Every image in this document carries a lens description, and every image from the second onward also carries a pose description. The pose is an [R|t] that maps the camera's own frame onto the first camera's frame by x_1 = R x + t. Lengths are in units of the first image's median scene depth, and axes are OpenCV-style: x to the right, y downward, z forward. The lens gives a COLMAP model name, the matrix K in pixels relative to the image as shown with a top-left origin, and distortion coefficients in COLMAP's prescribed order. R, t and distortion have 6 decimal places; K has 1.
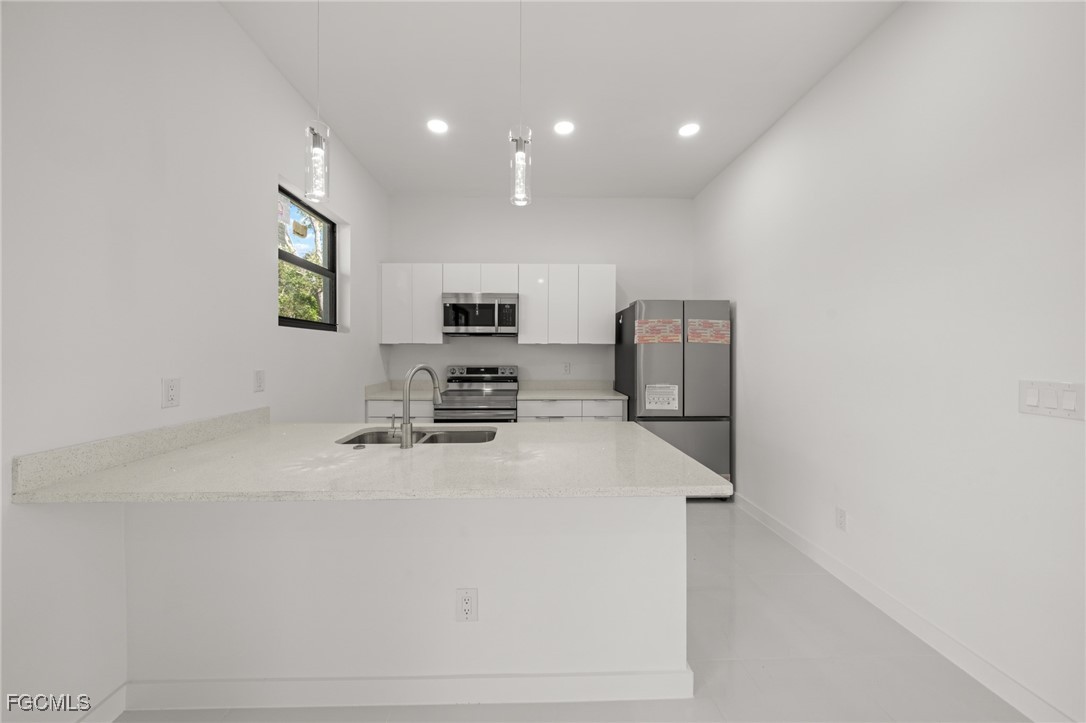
lens RADIAL K [[369.5, 0, 532.8], [0, 369.5, 362.8], [0, 0, 1]] dist [-0.000296, -0.000020]
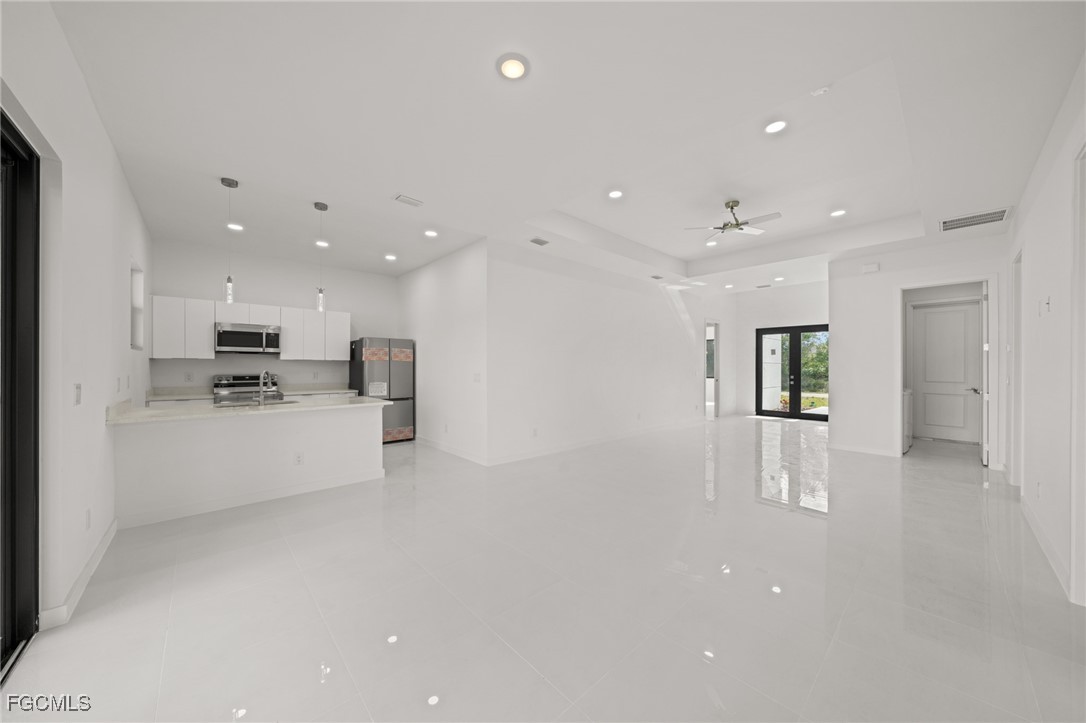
lens RADIAL K [[369.5, 0, 532.8], [0, 369.5, 362.8], [0, 0, 1]] dist [-0.000296, -0.000020]
pose [[0.758583, 0.006998, 0.651539, -0.247218], [0.016767, 0.999402, -0.030256, 0.025124], [-0.651361, 0.033876, 0.758011, -0.835093]]
